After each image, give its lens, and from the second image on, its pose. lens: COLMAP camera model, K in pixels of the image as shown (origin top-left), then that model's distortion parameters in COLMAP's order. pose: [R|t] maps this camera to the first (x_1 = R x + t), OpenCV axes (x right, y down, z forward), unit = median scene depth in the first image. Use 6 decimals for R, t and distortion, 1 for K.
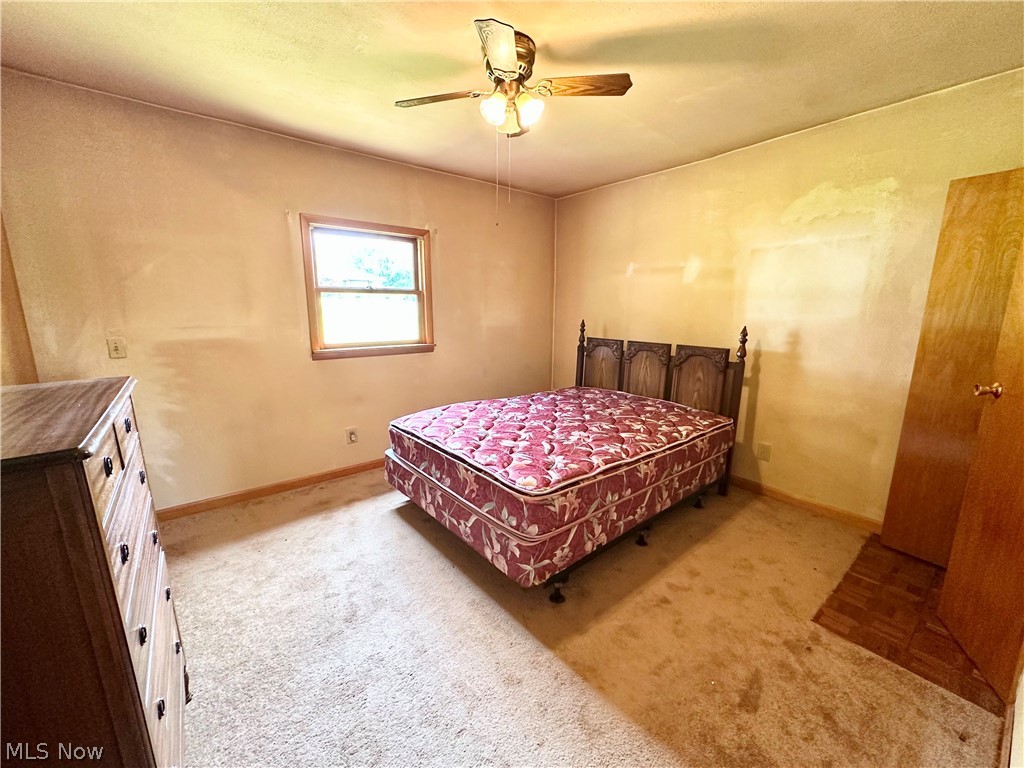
lens RADIAL K [[404.1, 0, 509.1], [0, 404.1, 382.1], [0, 0, 1]] dist [0.012138, 0.000061]
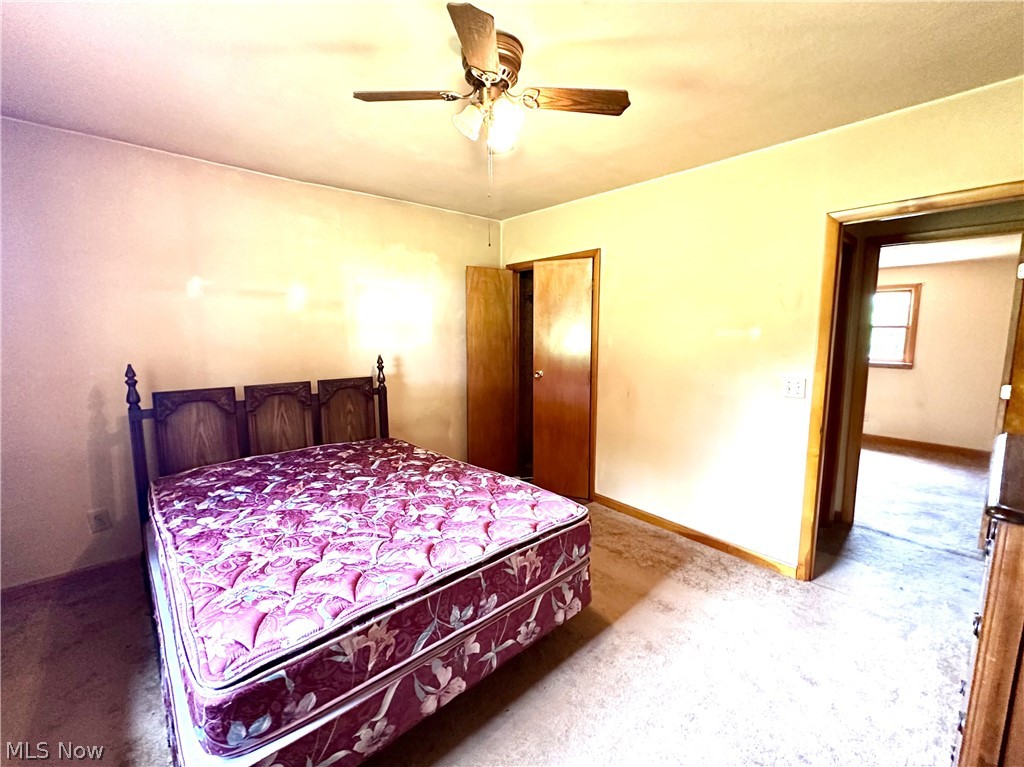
lens RADIAL K [[432.6, 0, 512.0], [0, 432.6, 383.5], [0, 0, 1]] dist [0.001912, 0.000199]
pose [[-0.039528, -0.129594, 0.990779, -0.673890], [0.189854, 0.972517, 0.134779, -0.165190], [-0.981016, 0.193431, -0.013838, 0.738358]]
